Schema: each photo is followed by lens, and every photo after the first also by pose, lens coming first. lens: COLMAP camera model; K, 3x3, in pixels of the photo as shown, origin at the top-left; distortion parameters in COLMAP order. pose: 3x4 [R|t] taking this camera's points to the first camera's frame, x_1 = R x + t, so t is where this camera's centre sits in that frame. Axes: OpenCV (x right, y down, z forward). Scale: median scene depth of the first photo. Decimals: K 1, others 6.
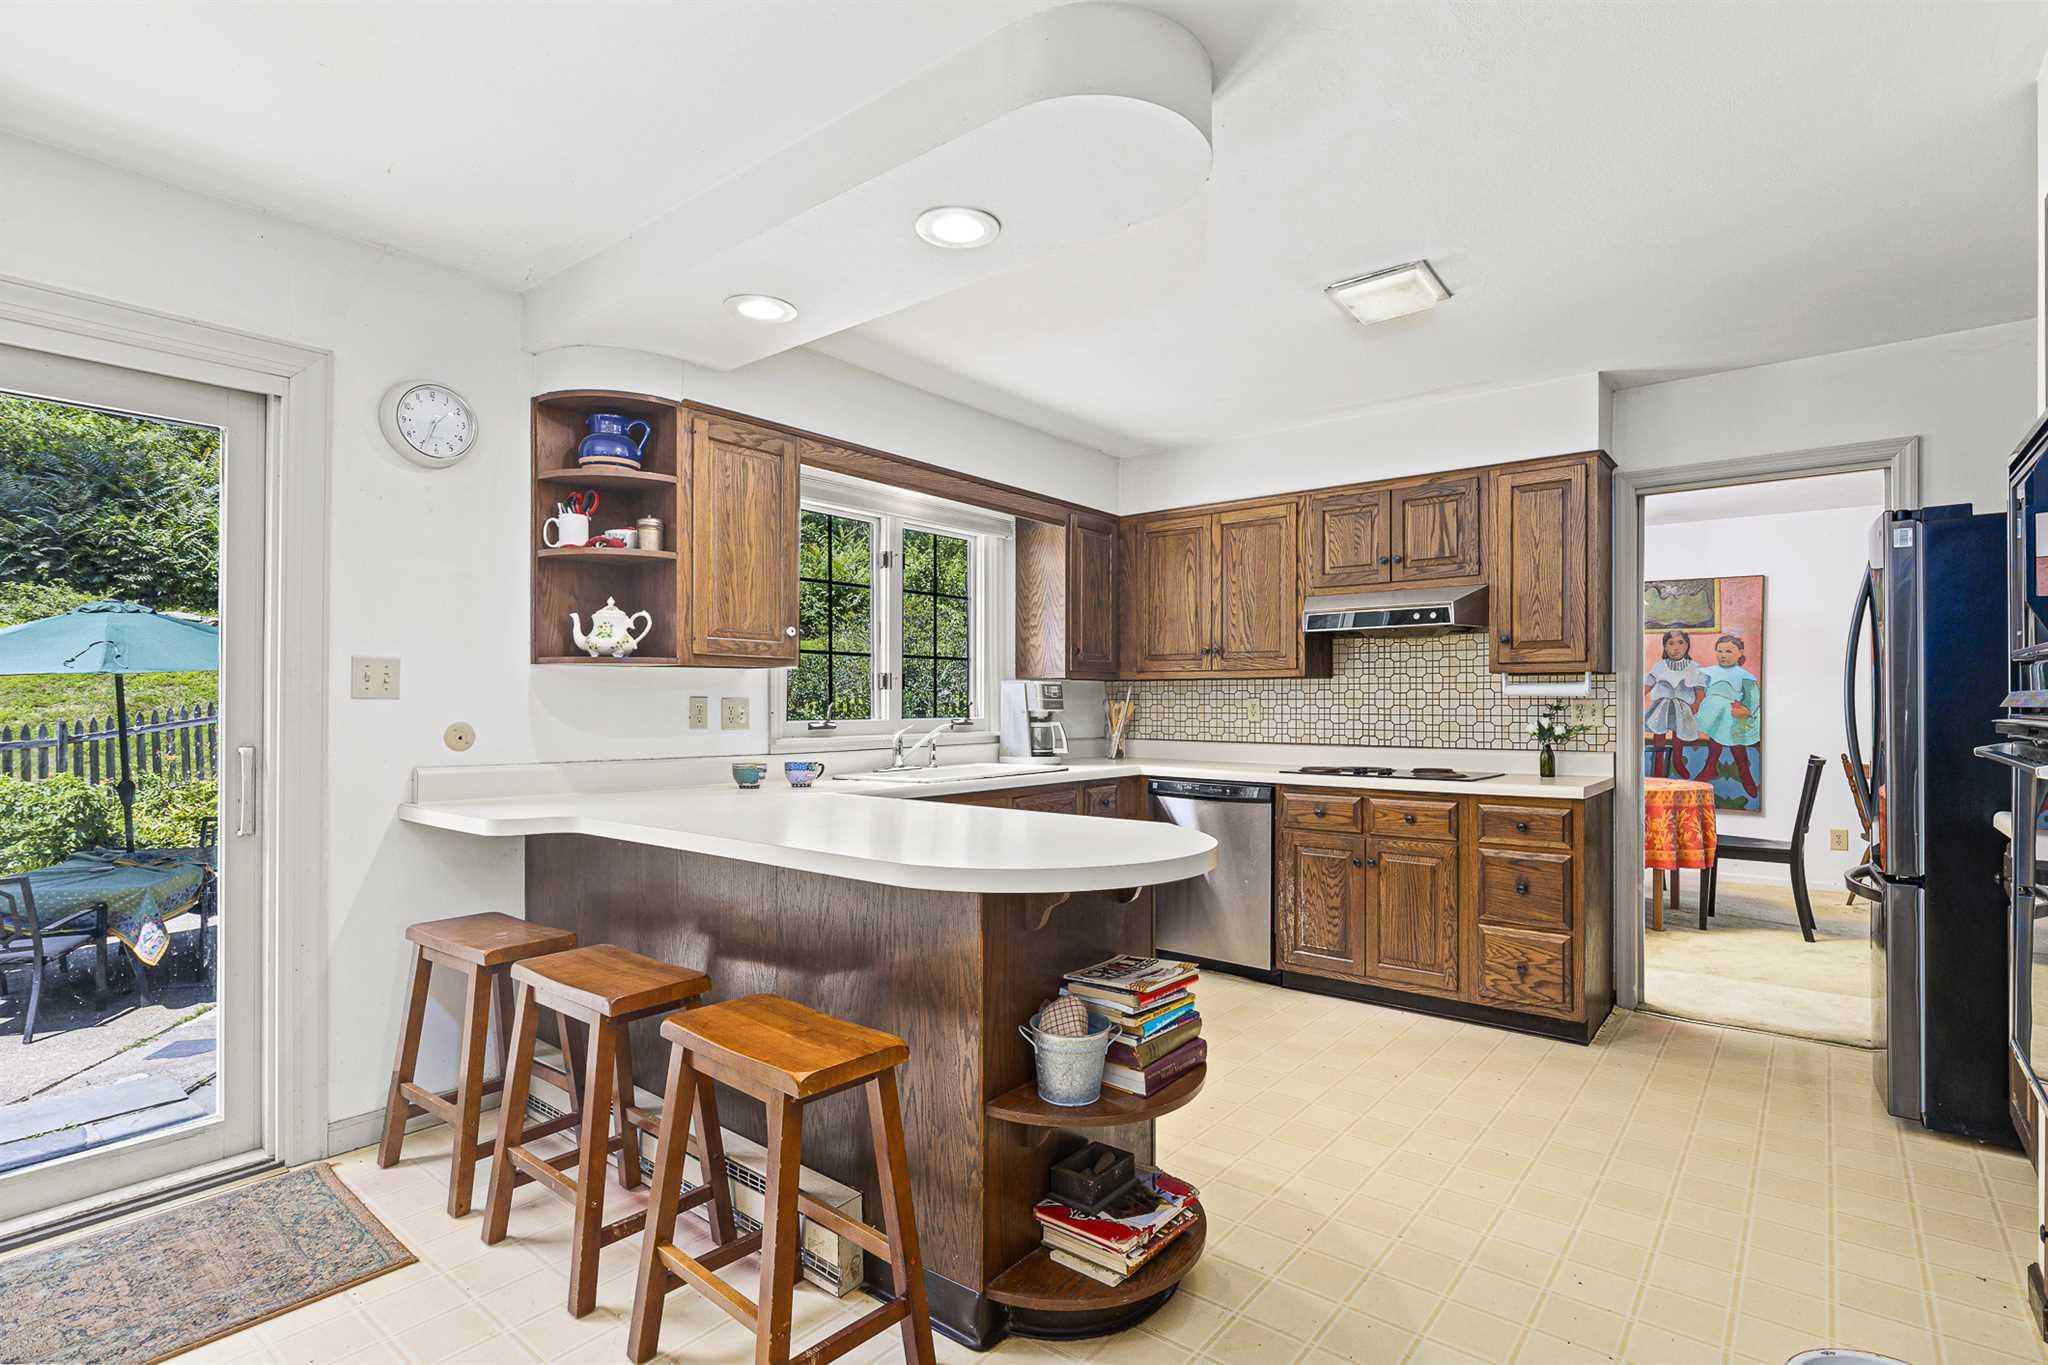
lens RADIAL K [[981.6, 0, 1070.3], [0, 981.6, 695.9], [0, 0, 1]] dist [-0.000699, -0.000719]
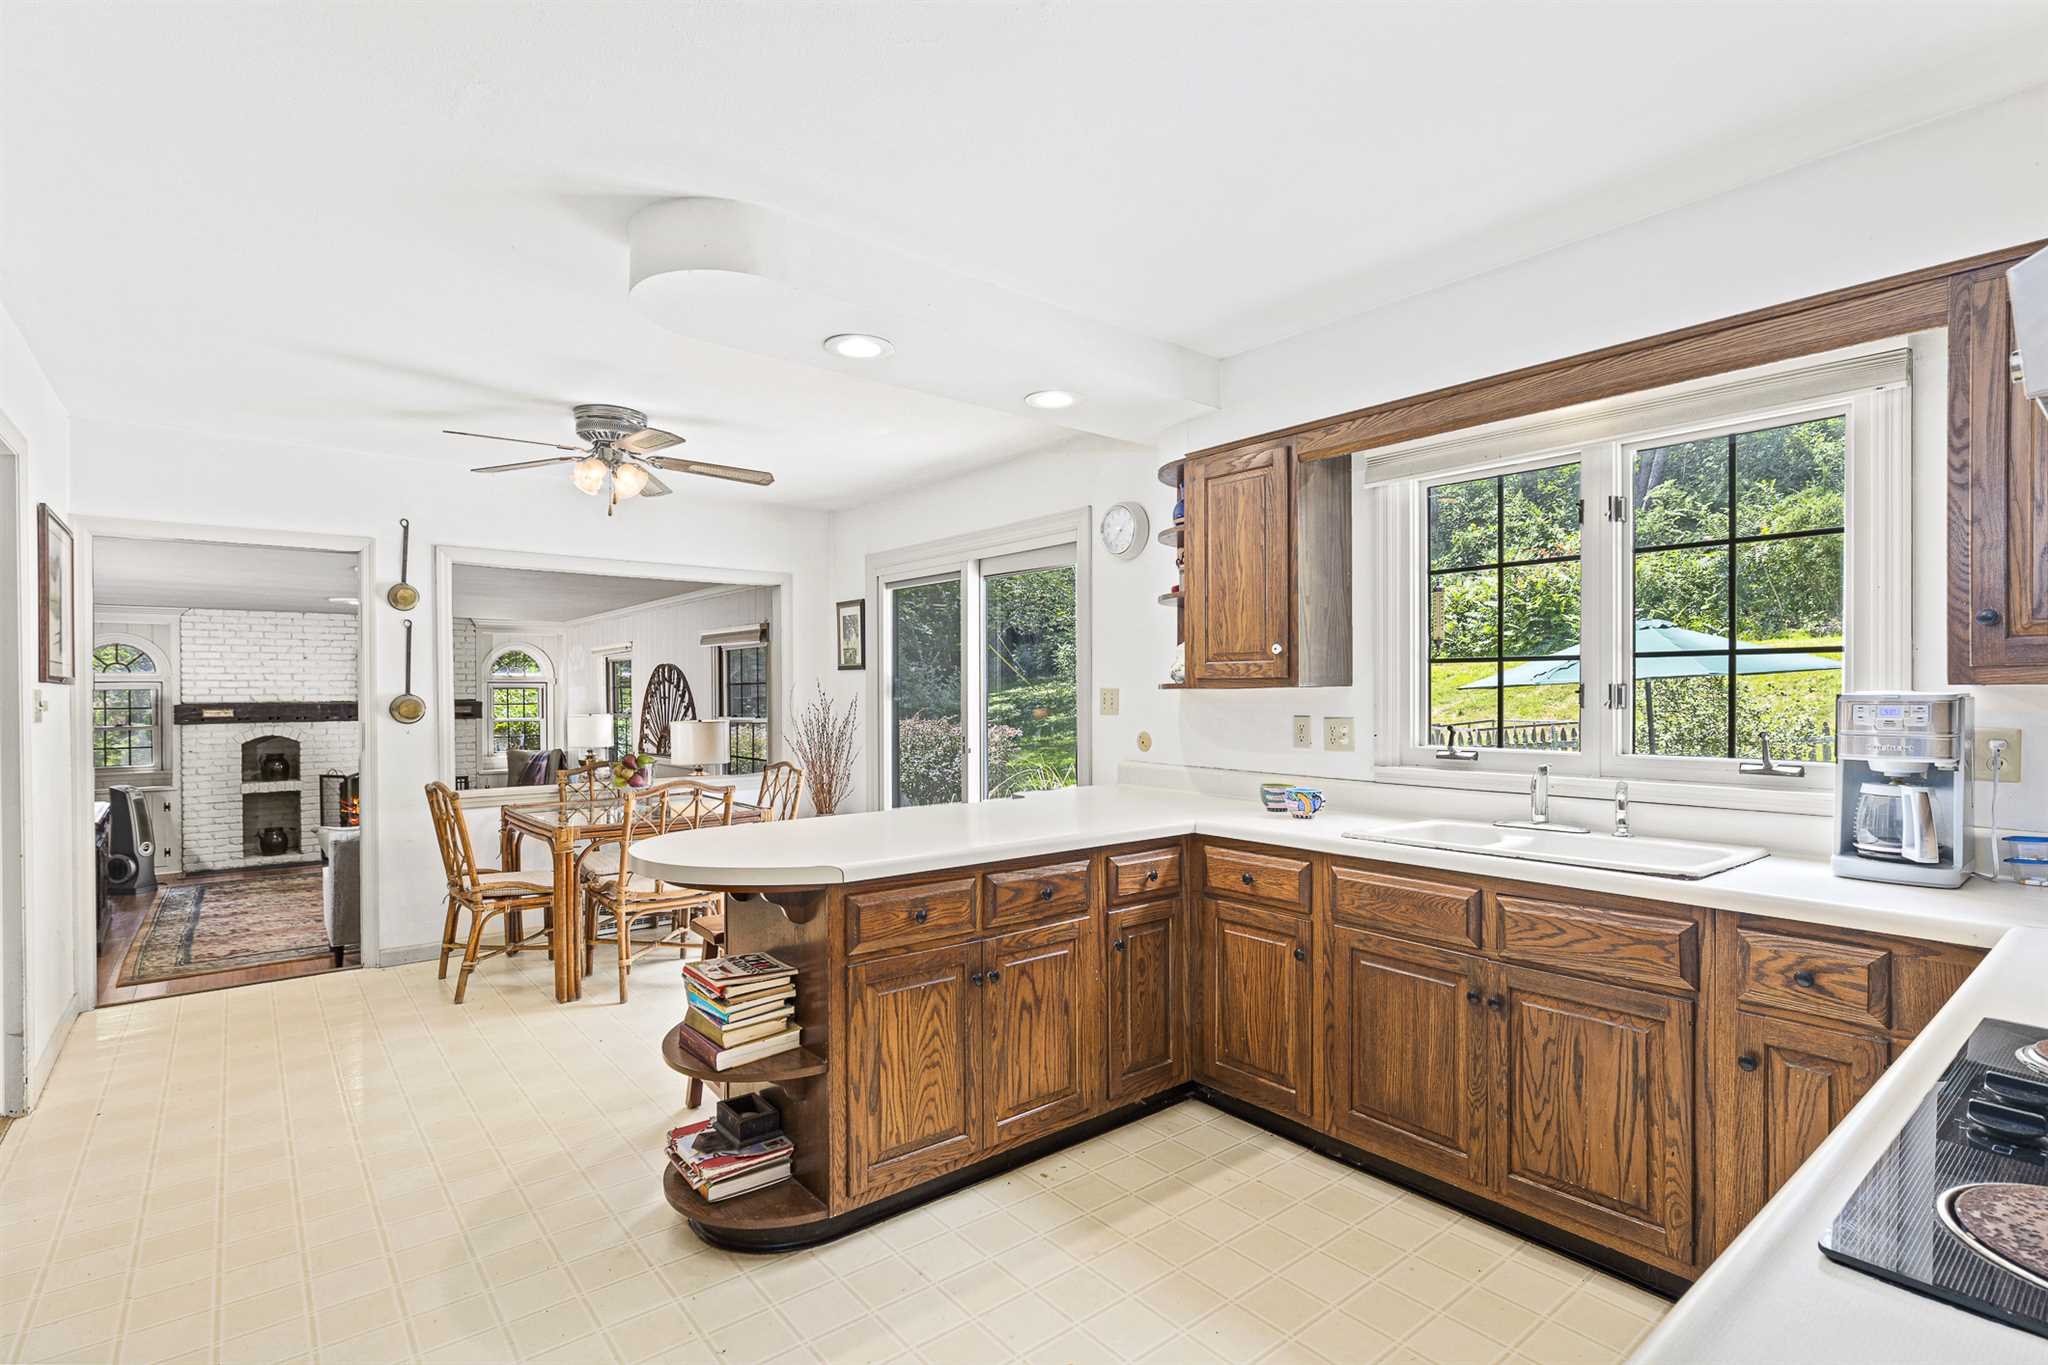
lens RADIAL K [[981.6, 0, 1018.5], [0, 981.6, 693.1], [0, 0, 1]] dist [-0.000699, -0.000719]
pose [[-0.227806, 0.003875, -0.973699, 0.163211], [0.010479, 0.999944, 0.001528, -0.006541], [0.973650, -0.009855, -0.227833, 0.230109]]
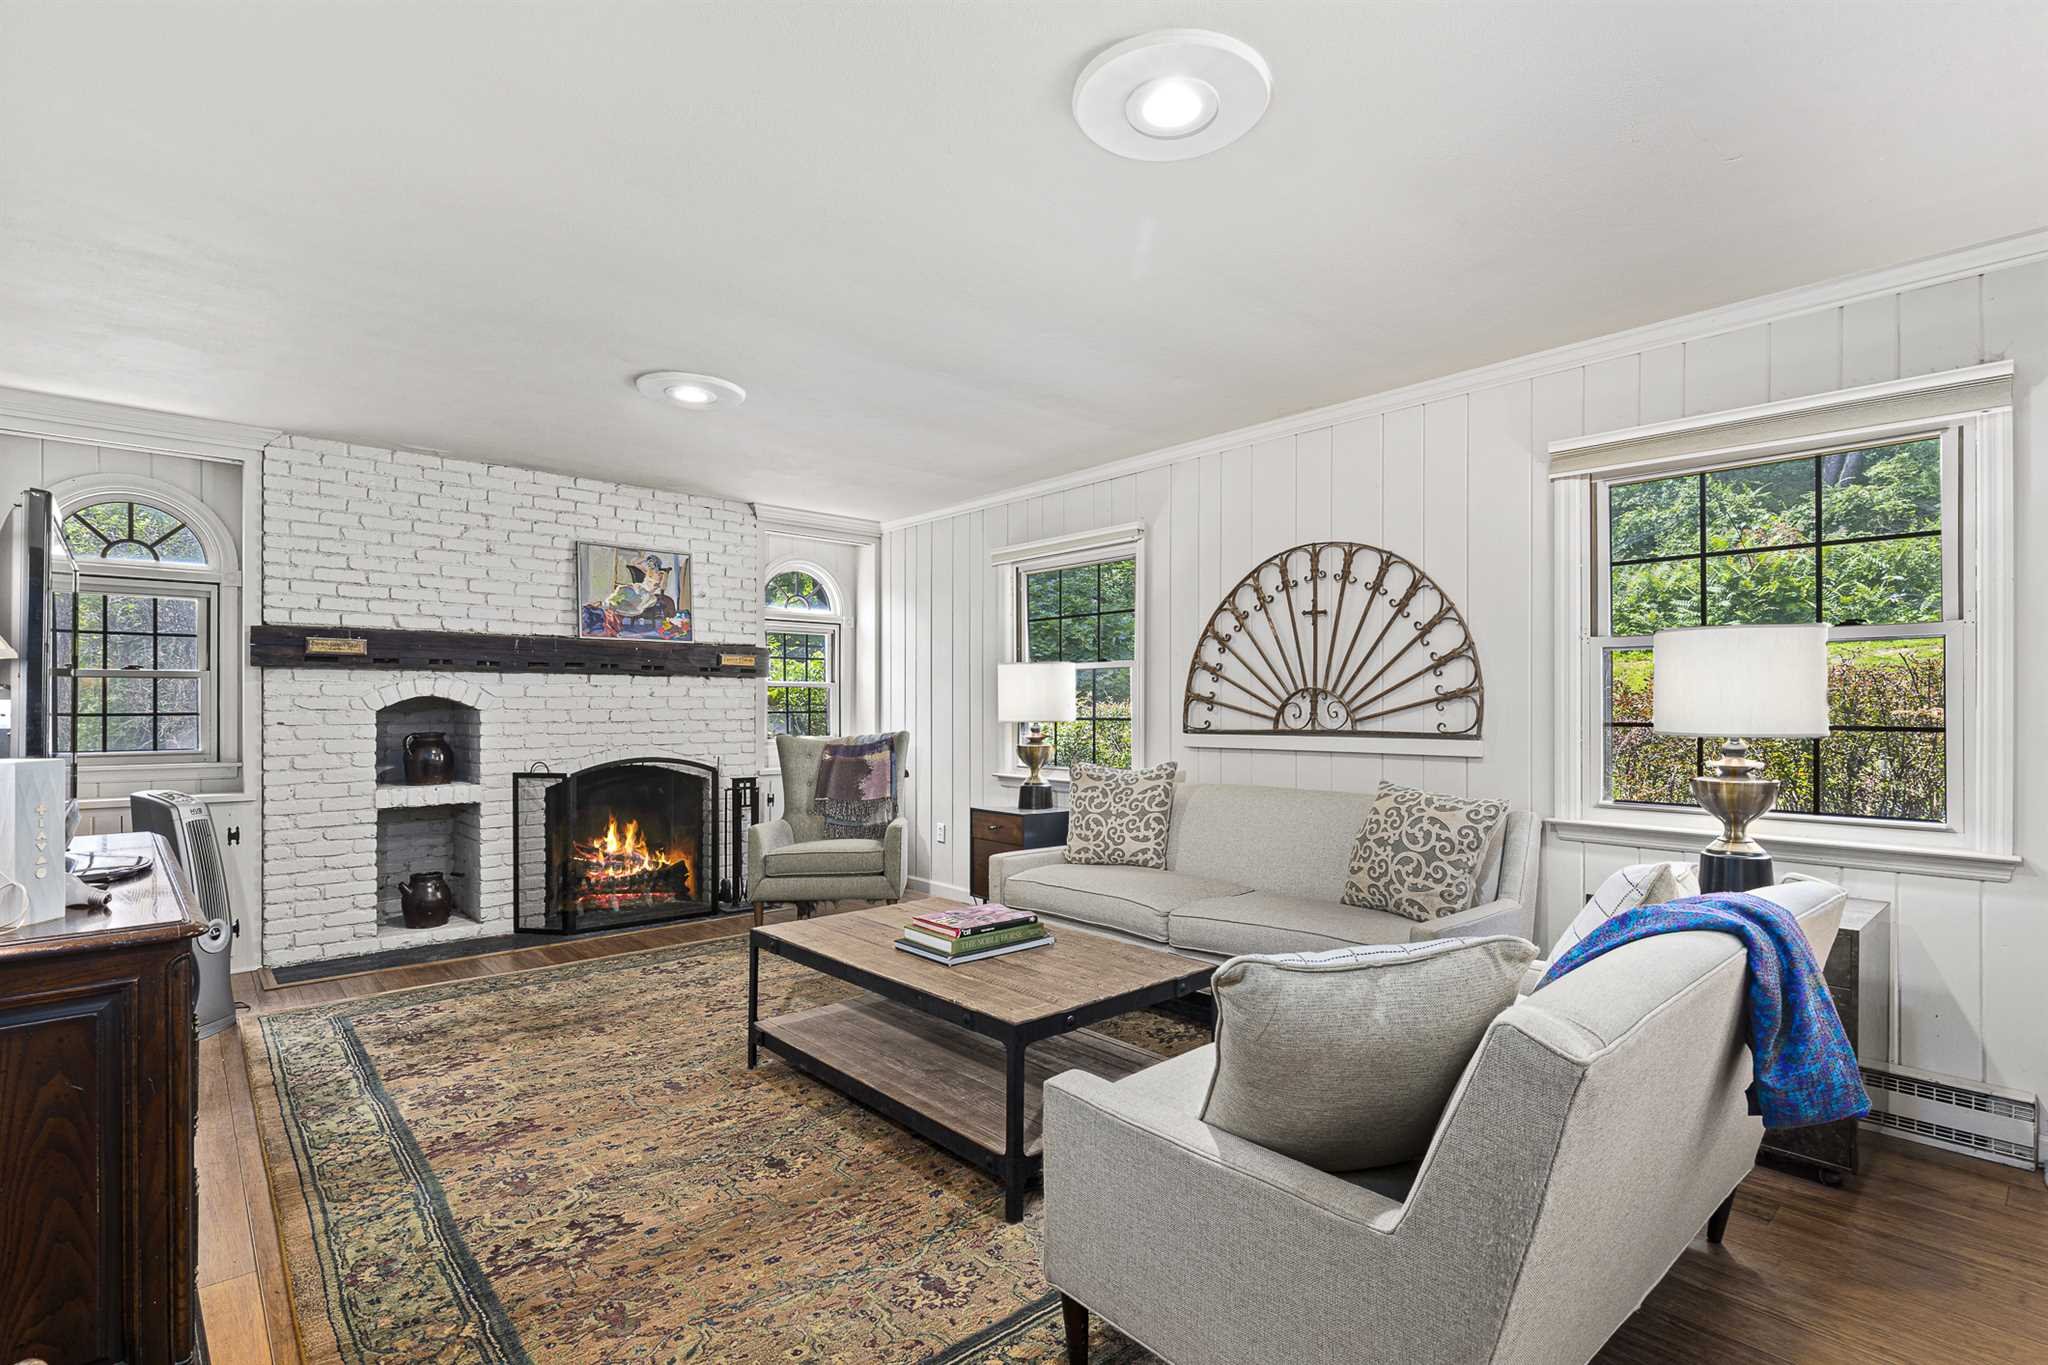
lens RADIAL K [[981.6, 0, 1029.0], [0, 981.6, 698.7], [0, 0, 1]] dist [-0.000699, -0.000719]
pose [[-0.180690, -0.004187, -0.983531, -0.071245], [0.003115, 0.999983, -0.004829, 0.021634], [0.983535, -0.003937, -0.180674, -0.150855]]
